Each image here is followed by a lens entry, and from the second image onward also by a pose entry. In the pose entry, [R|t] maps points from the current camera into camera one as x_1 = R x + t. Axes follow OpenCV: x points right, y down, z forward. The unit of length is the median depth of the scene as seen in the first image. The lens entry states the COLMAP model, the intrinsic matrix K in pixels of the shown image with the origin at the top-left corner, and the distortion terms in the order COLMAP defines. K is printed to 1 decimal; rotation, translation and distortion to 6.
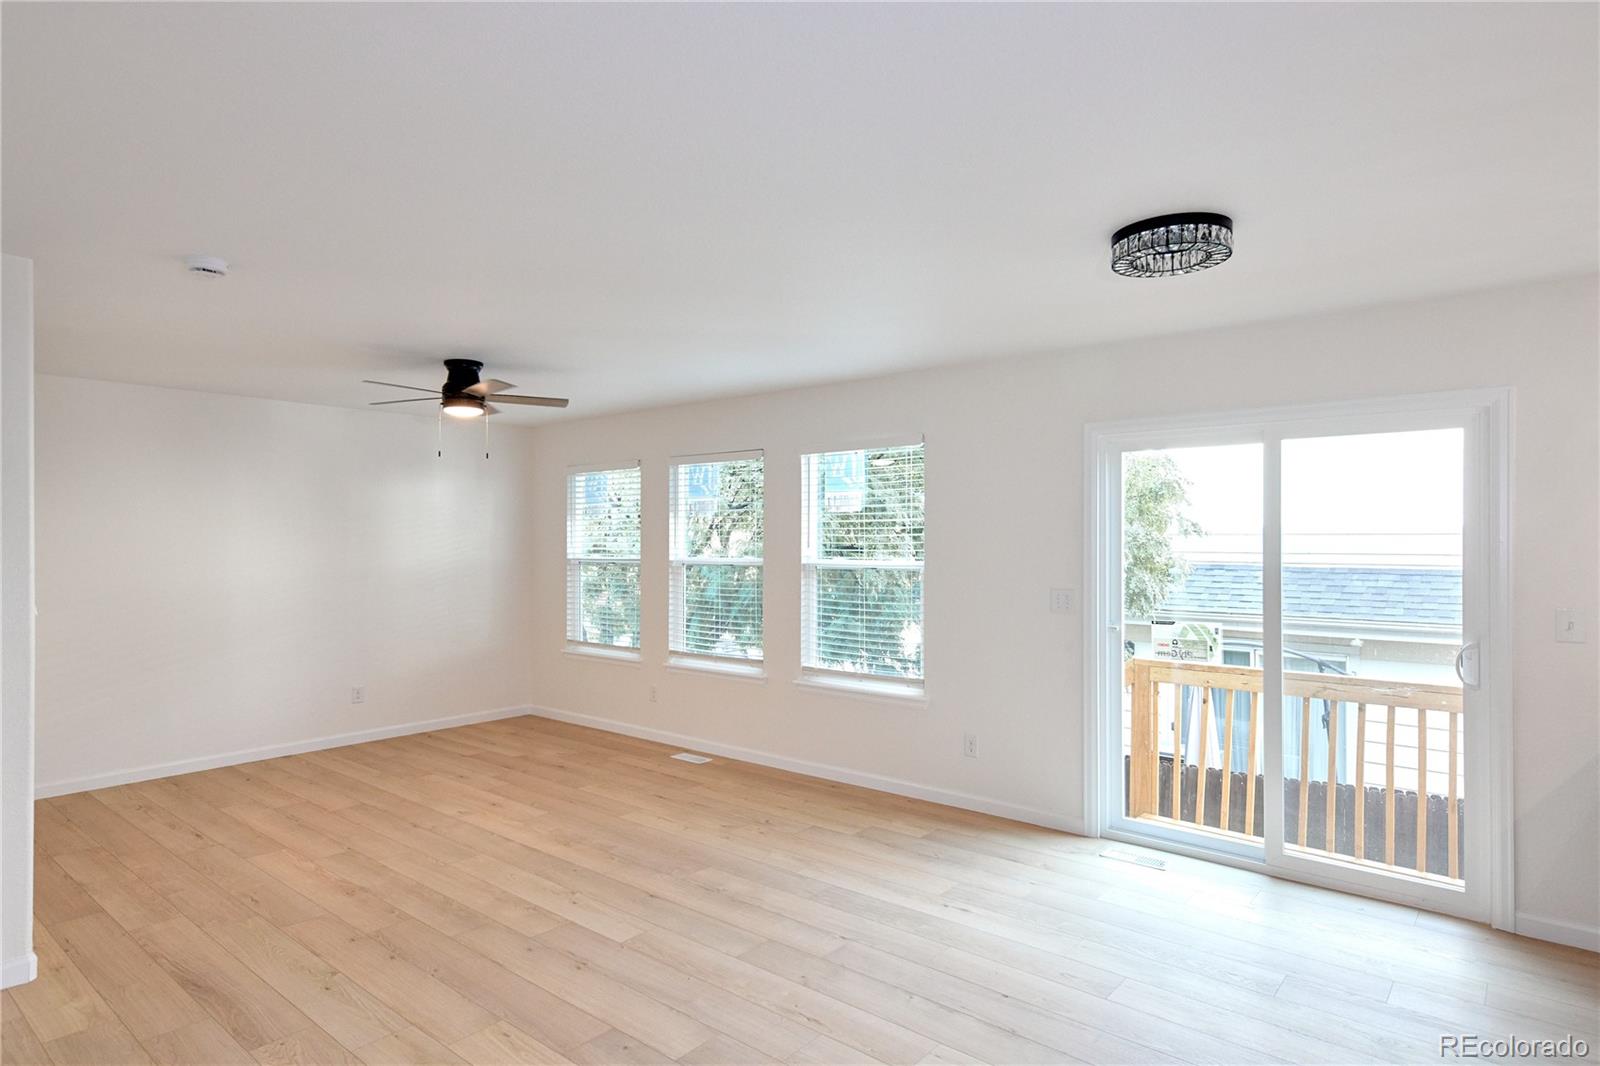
lens RADIAL K [[862.8, 0, 800.0], [0, 862.8, 533.0], [0, 0, 1]] dist [-0.000309, -0.000314]
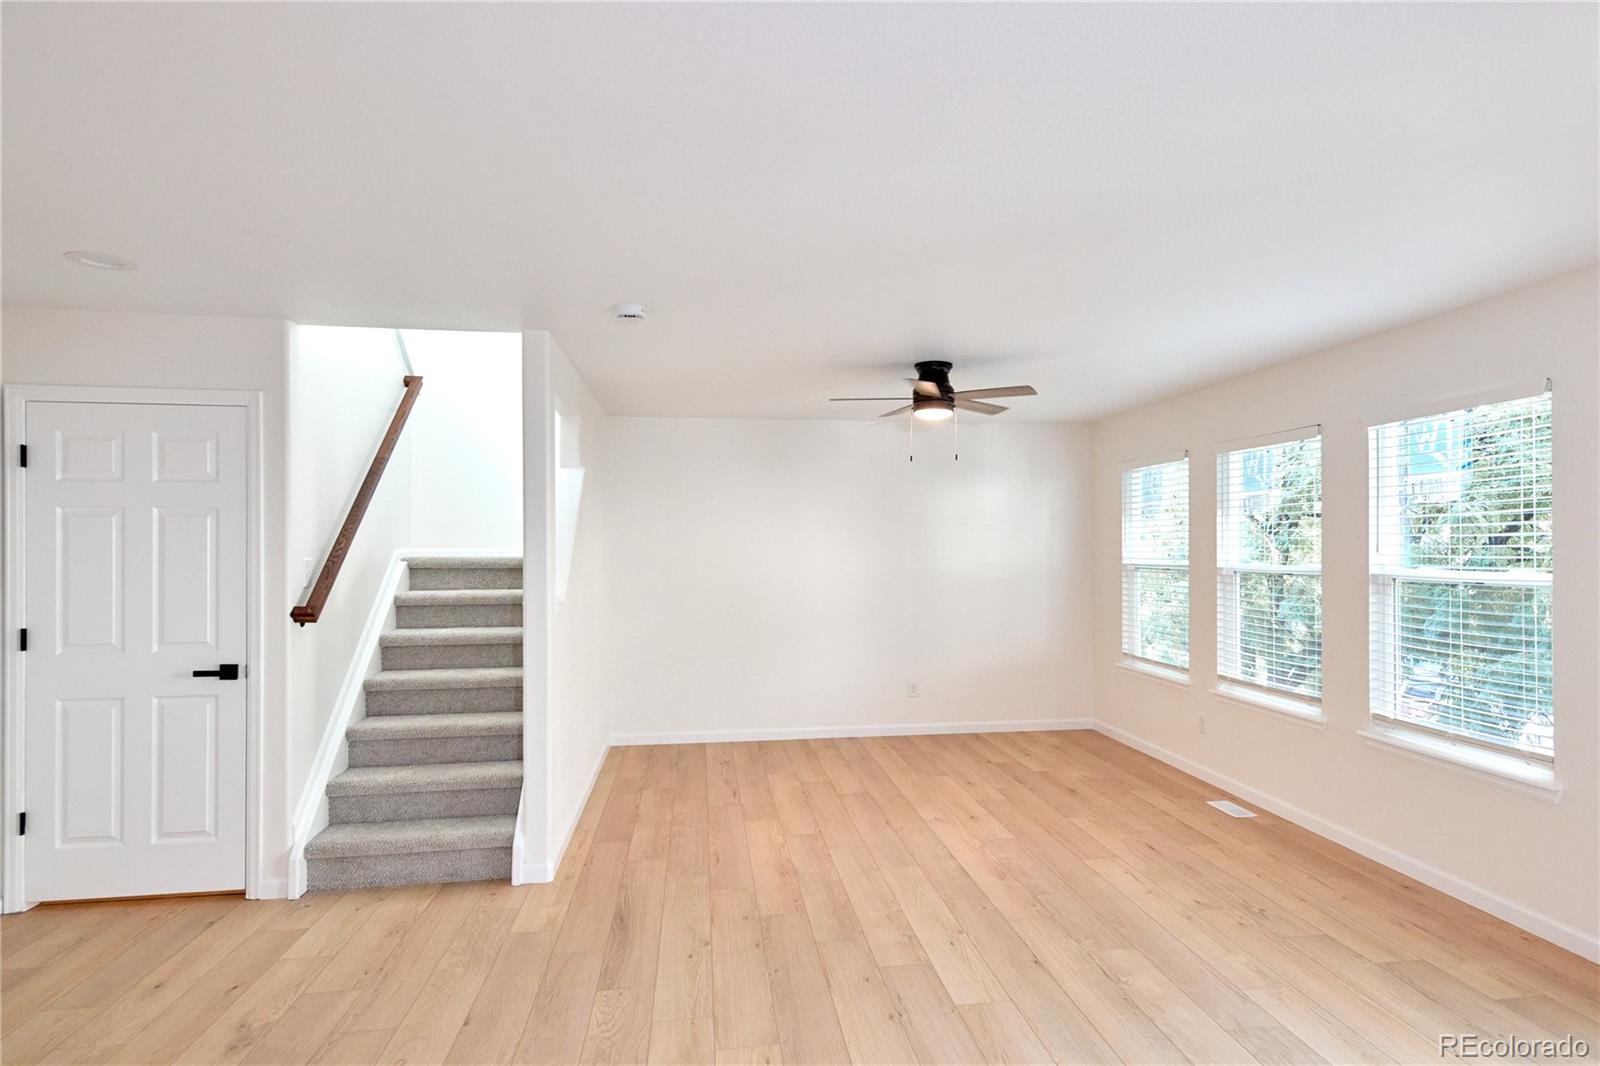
lens RADIAL K [[882.7, 0, 861.4], [0, 882.7, 537.2], [0, 0, 1]] dist [0.002964, 0.000776]
pose [[0.755962, -0.008355, -0.654562, 0.188370], [0.009210, 0.999955, -0.002128, 0.001704], [0.654550, -0.004420, 0.756006, 0.161308]]
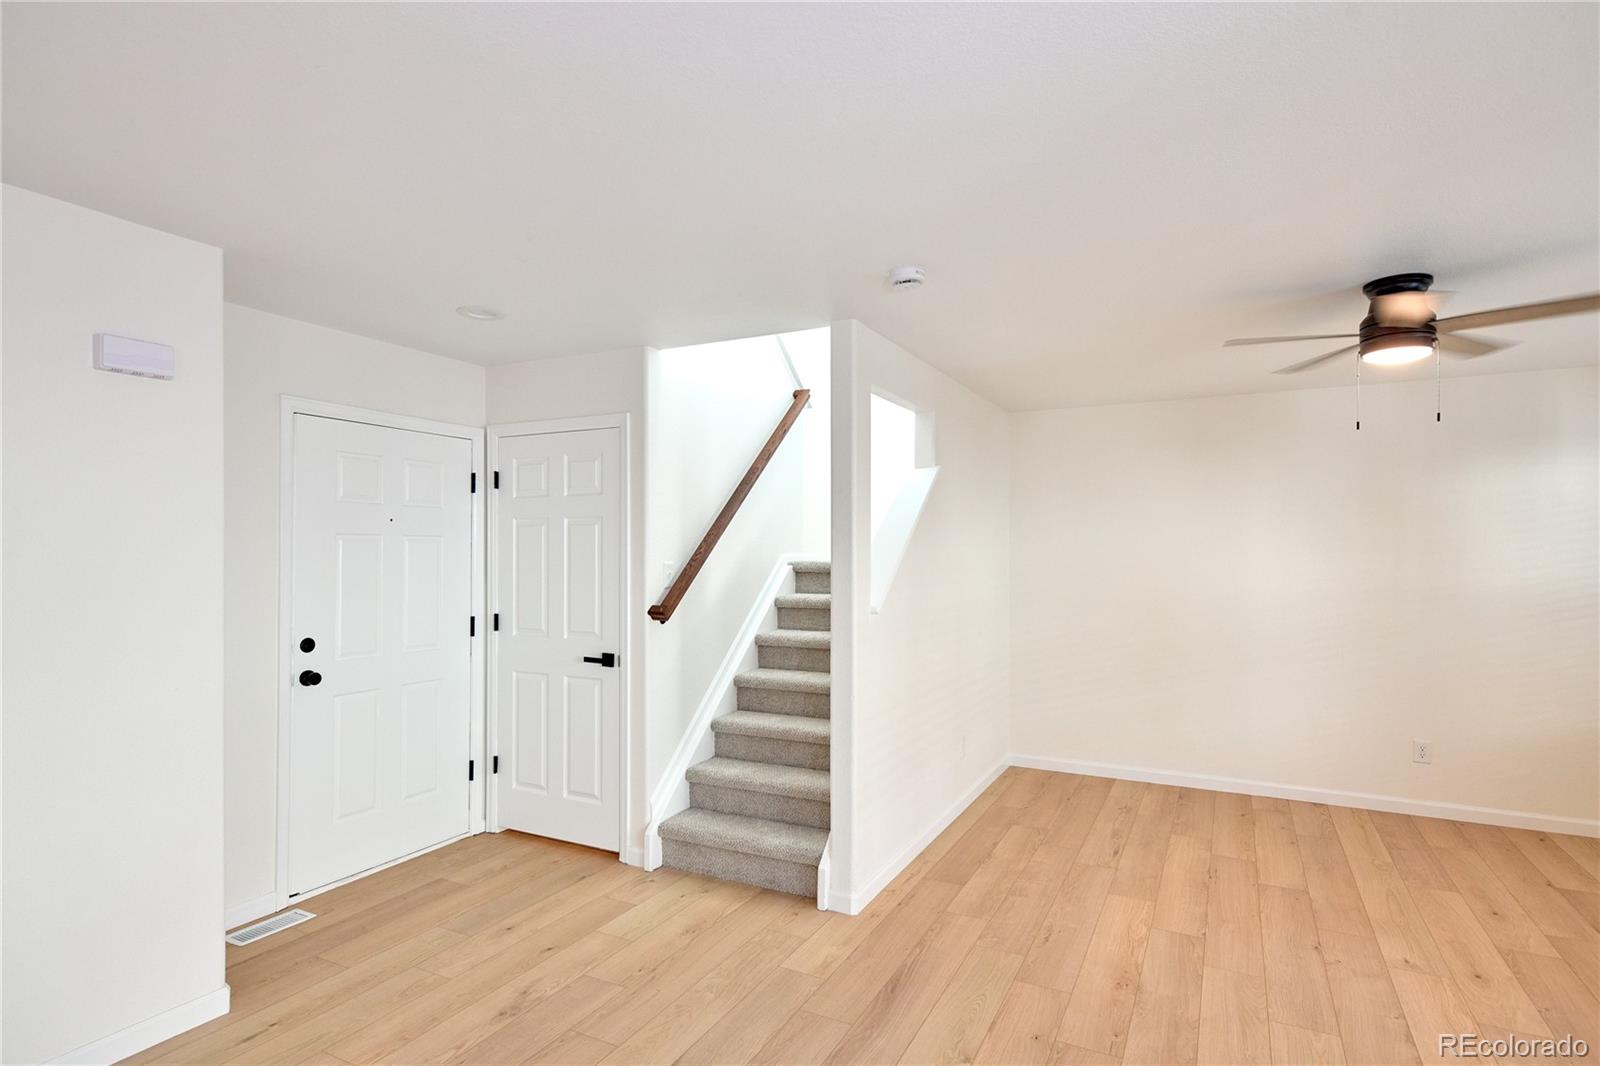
lens RADIAL K [[837.4, 0, 807.1], [0, 837.4, 548.2], [0, 0, 1]] dist [0.009050, 0.000272]
pose [[0.202414, -0.002168, -0.979298, 0.134854], [0.007948, 0.999968, -0.000571, 0.002383], [0.979268, -0.007668, 0.202425, 0.379441]]
